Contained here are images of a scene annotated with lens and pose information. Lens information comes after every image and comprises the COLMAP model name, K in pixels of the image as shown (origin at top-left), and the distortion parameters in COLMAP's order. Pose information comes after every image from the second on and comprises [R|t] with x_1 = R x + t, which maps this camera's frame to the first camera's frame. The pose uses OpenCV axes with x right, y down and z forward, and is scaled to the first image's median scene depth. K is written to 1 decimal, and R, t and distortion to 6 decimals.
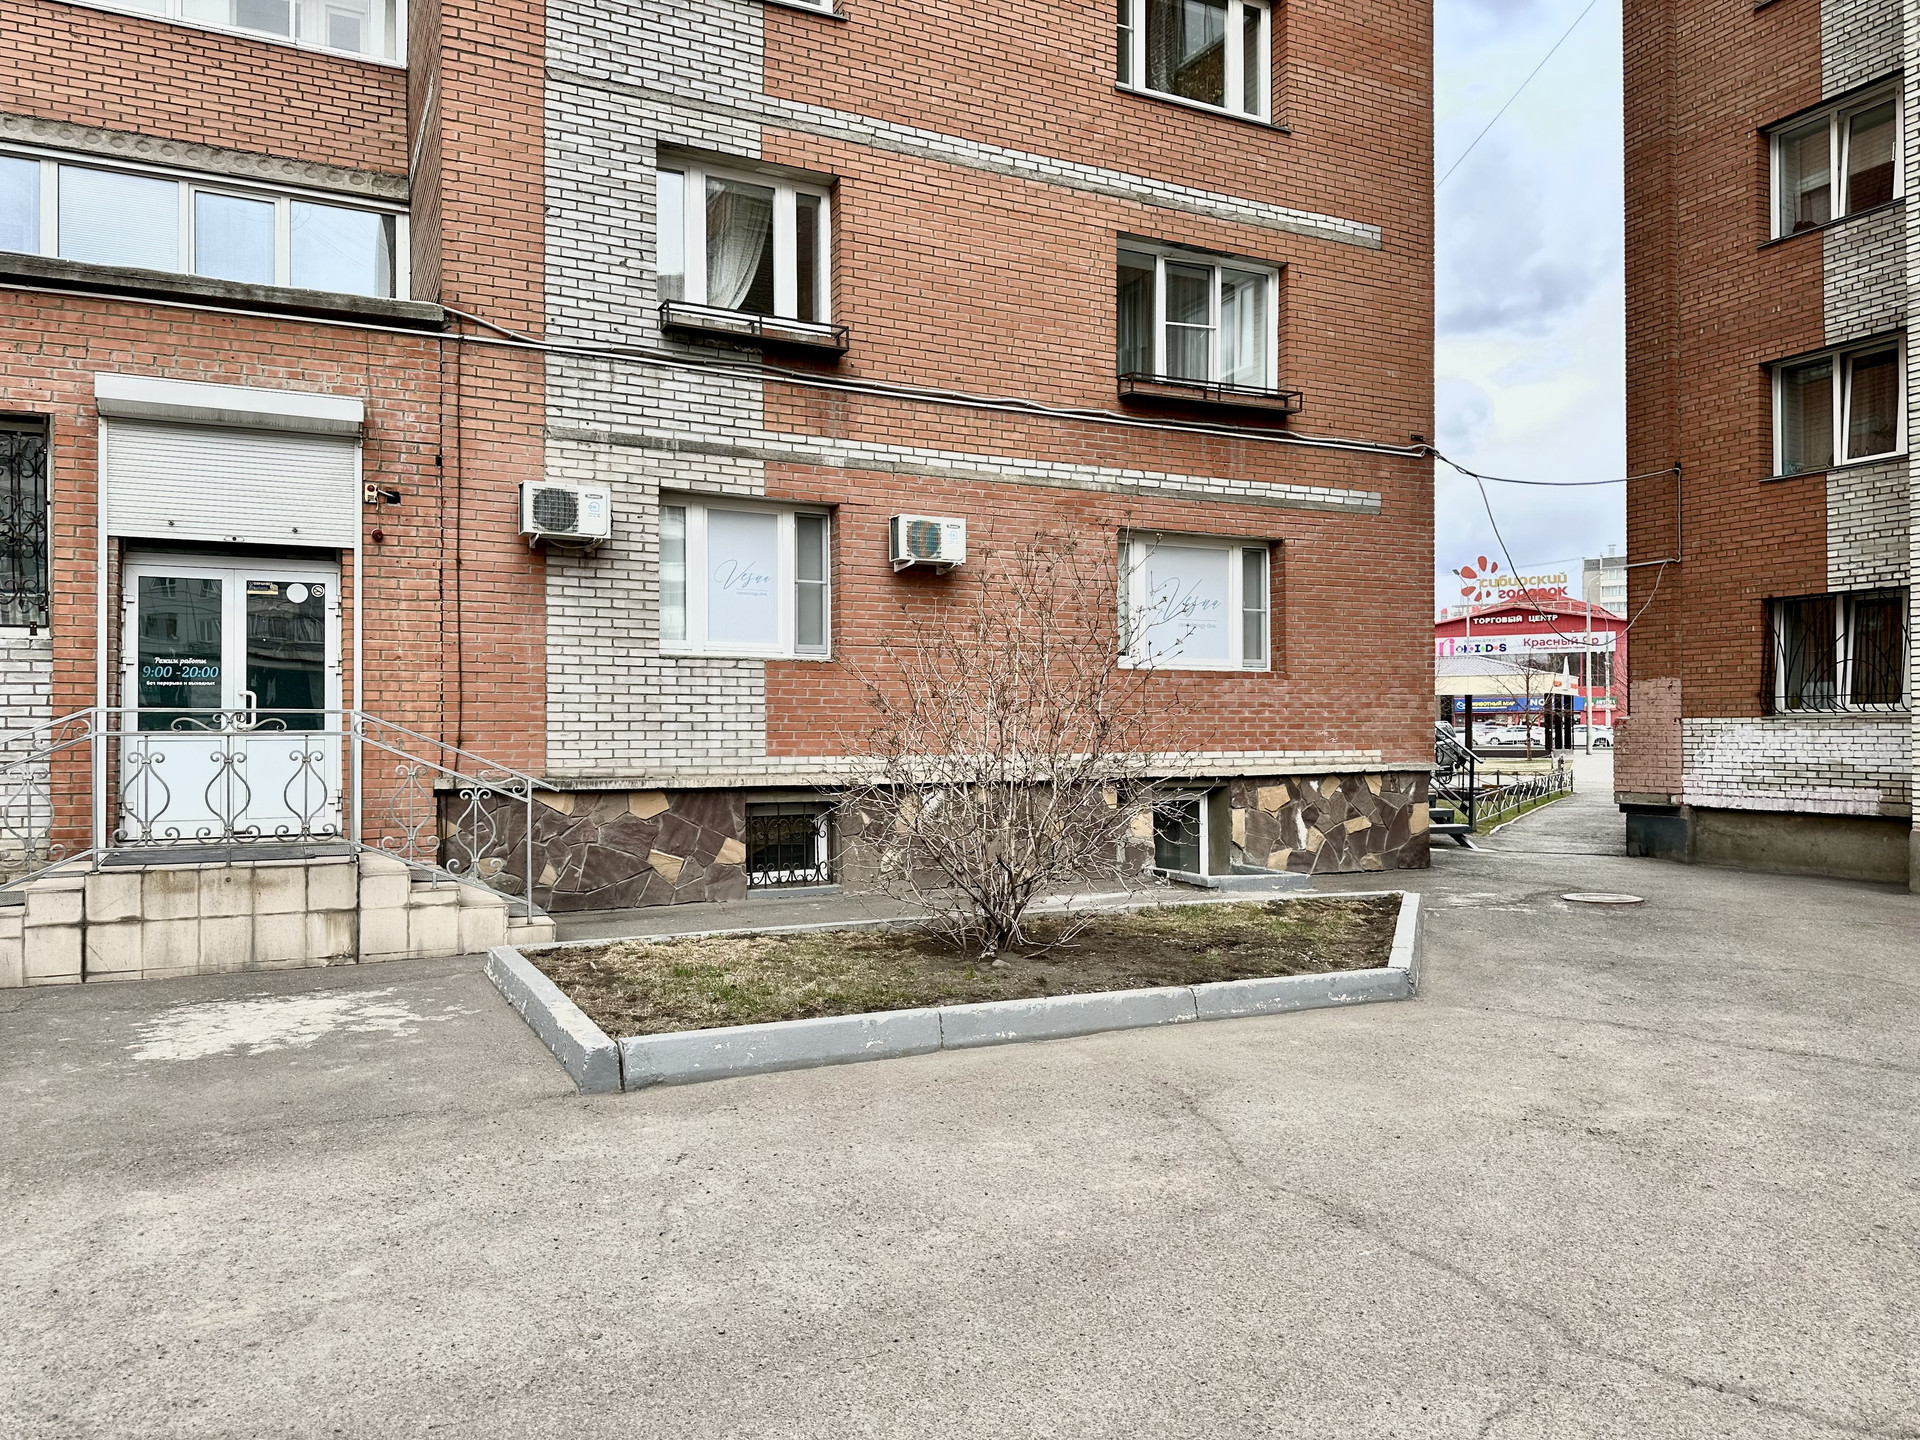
lens RADIAL K [[1420.0, 0, 960.3], [0, 1420.0, 707.4], [0, 0, 1]] dist [0.046954, -0.039478]
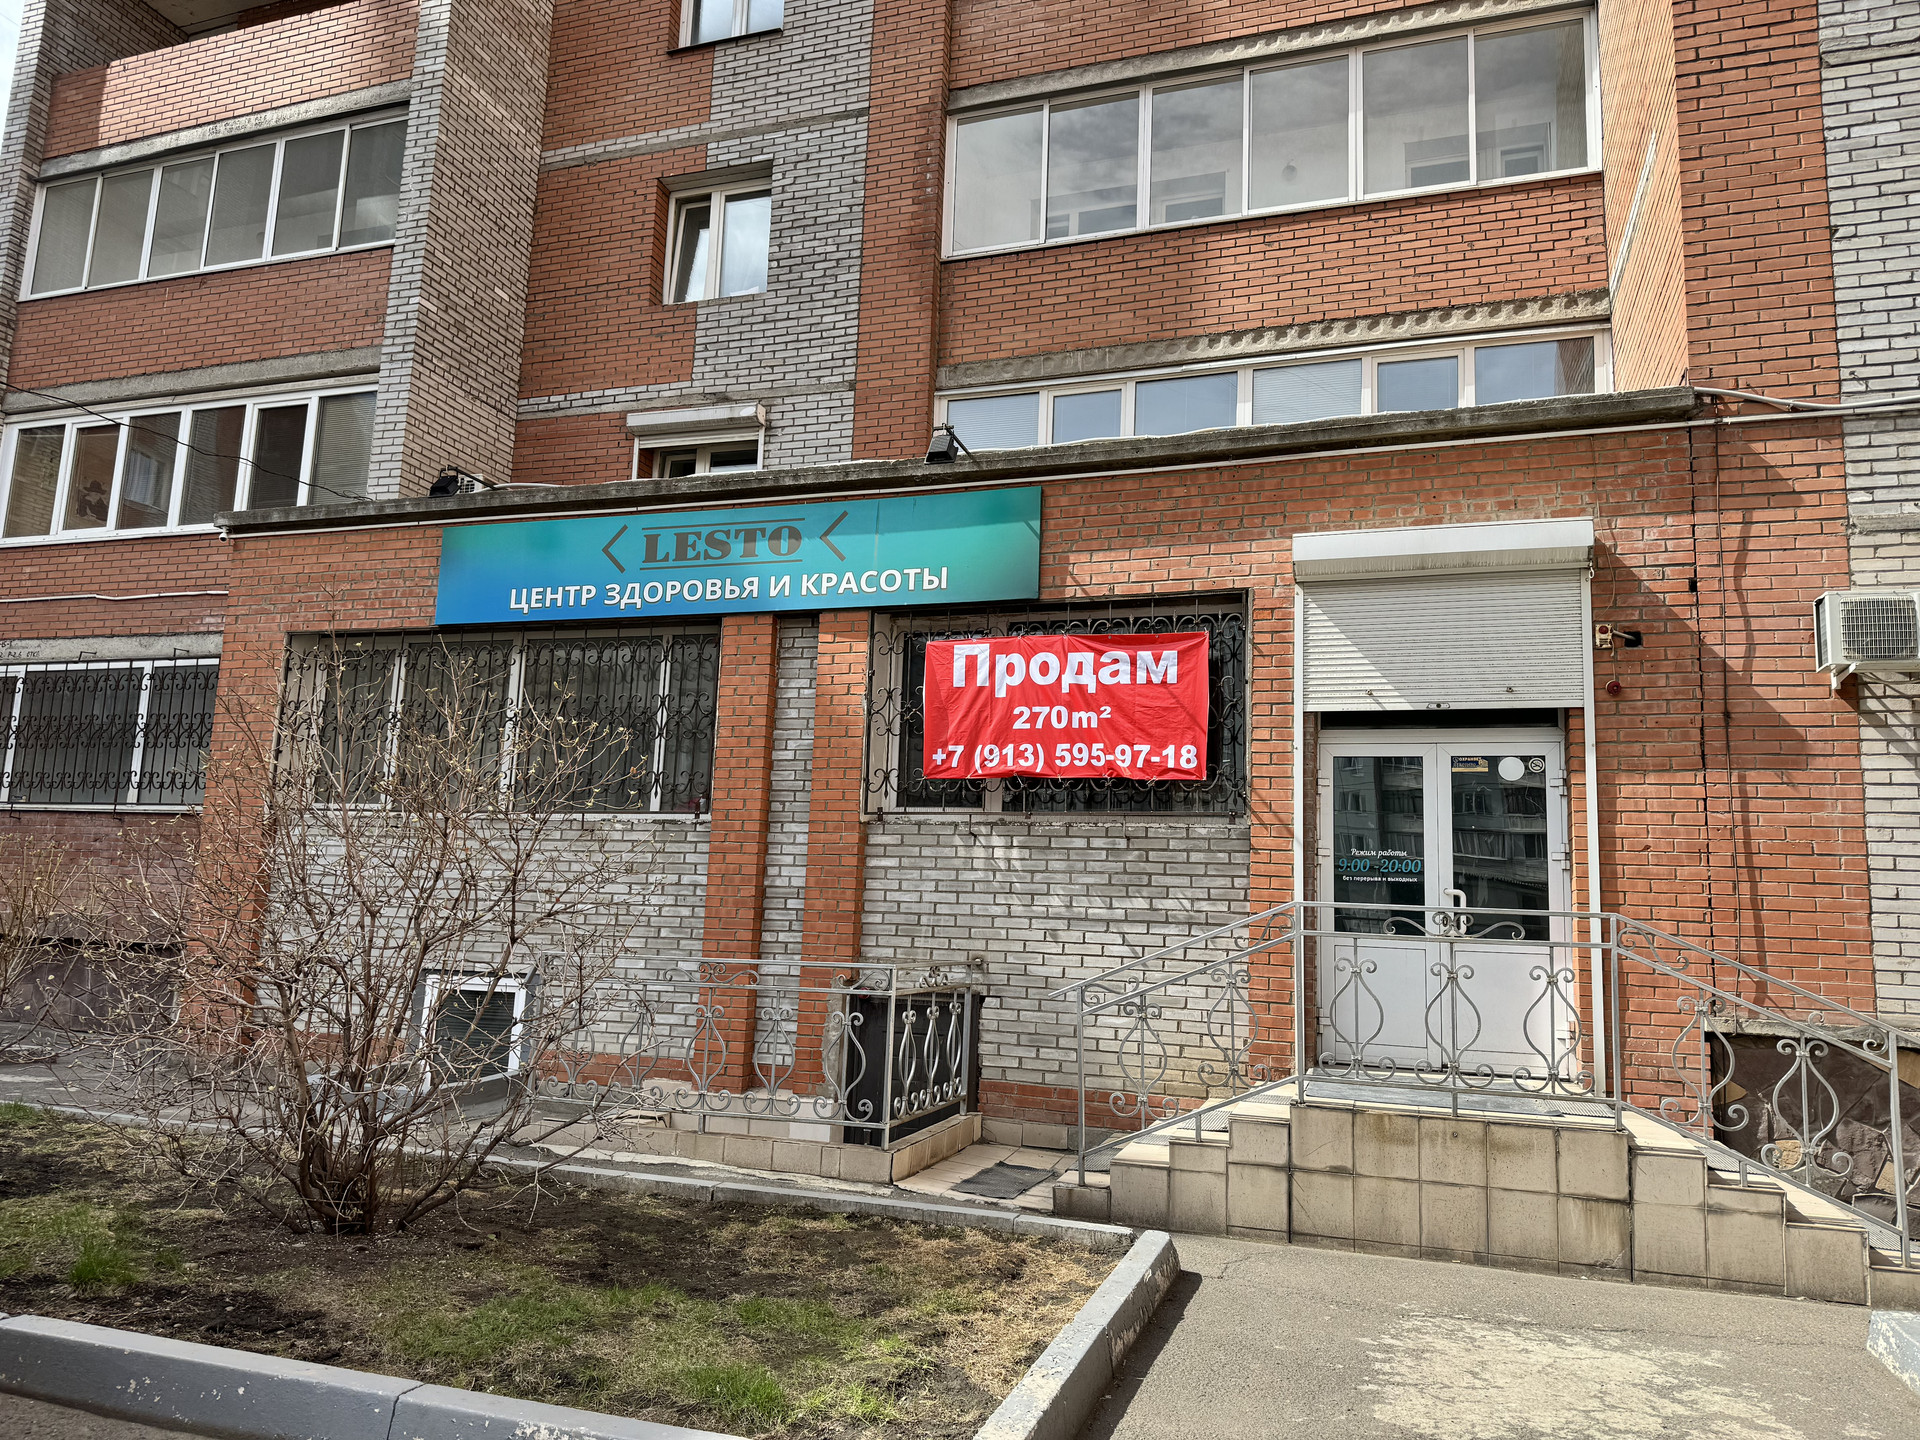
lens RADIAL K [[1319.4, 0, 943.6], [0, 1319.4, 716.7], [0, 0, 1]] dist [-0.034368, -0.018282]
pose [[0.718648, -0.069443, -0.691898, -0.181299], [-0.039691, 0.989283, -0.140515, 0.008203], [0.694241, 0.128443, 0.708189, 0.252696]]
